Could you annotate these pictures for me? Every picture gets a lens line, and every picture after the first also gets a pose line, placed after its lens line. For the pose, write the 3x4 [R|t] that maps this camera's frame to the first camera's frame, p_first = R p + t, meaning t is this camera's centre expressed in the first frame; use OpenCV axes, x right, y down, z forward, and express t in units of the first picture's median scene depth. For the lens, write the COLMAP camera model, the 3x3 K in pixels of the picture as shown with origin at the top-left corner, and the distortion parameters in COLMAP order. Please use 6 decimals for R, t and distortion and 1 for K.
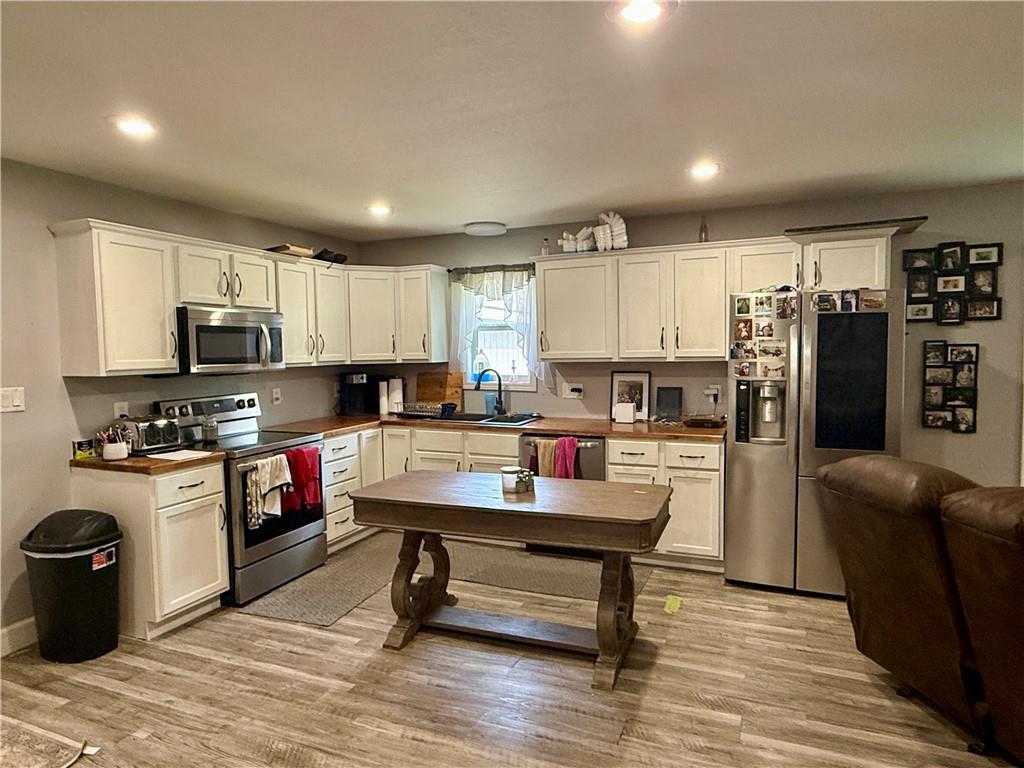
lens RADIAL K [[600.0, 0, 512.0], [0, 600.0, 383.7], [0, 0, 1]] dist [-0.004347, 0.006760]
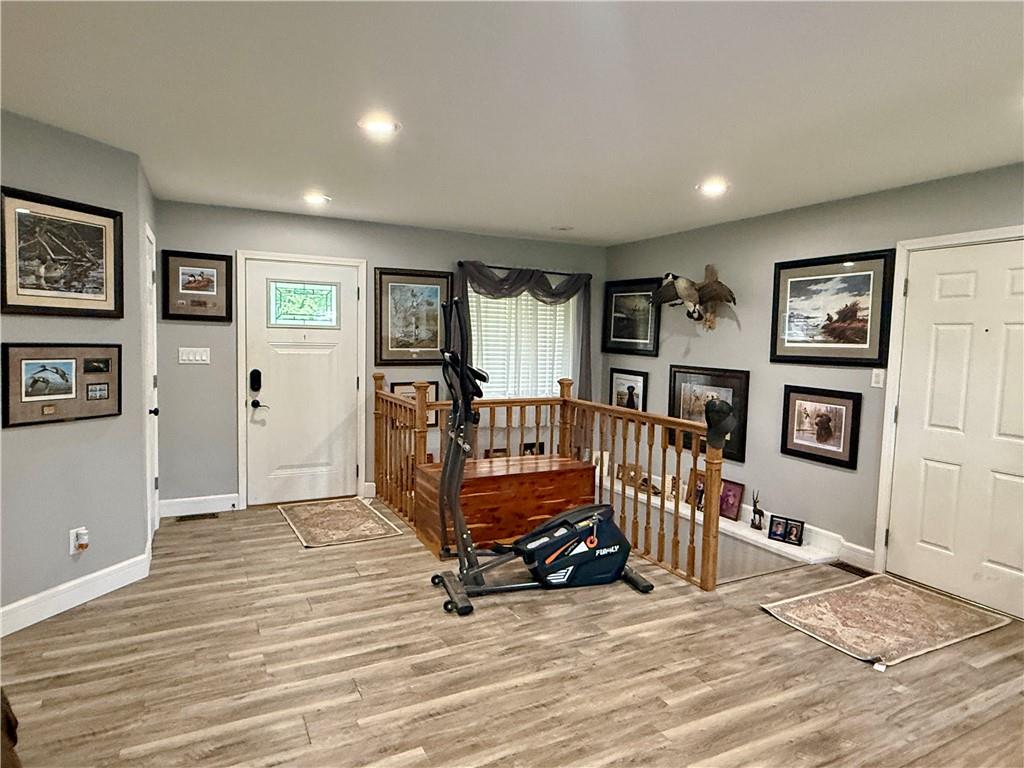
lens RADIAL K [[600.0, 0, 507.6], [0, 600.0, 387.2], [0, 0, 1]] dist [-0.004347, 0.006760]
pose [[-0.654215, 0.049775, -0.754669, 0.455236], [-0.055867, 0.991926, 0.113853, -0.030636], [0.754242, 0.116645, -0.646152, 0.778091]]
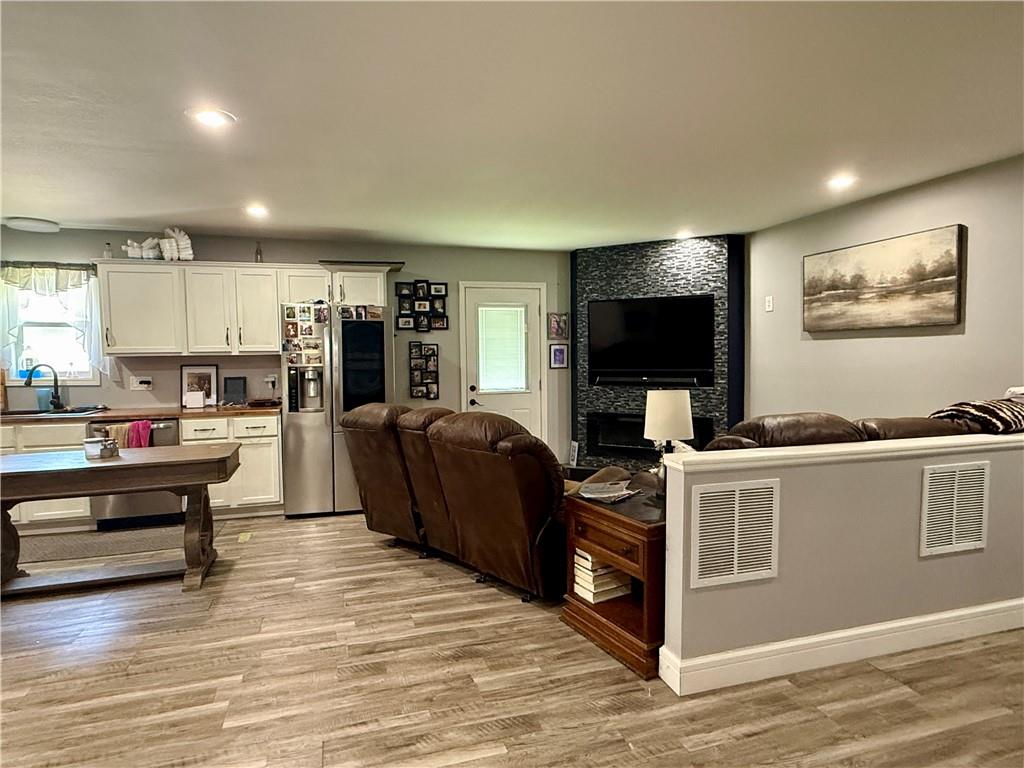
lens RADIAL K [[600.0, 0, 516.3], [0, 600.0, 385.7], [0, 0, 1]] dist [-0.004347, 0.006760]
pose [[0.762377, -0.024391, 0.646673, -0.108177], [0.041318, 0.999085, -0.011028, 0.071415], [-0.645812, 0.035127, 0.762688, -0.360308]]
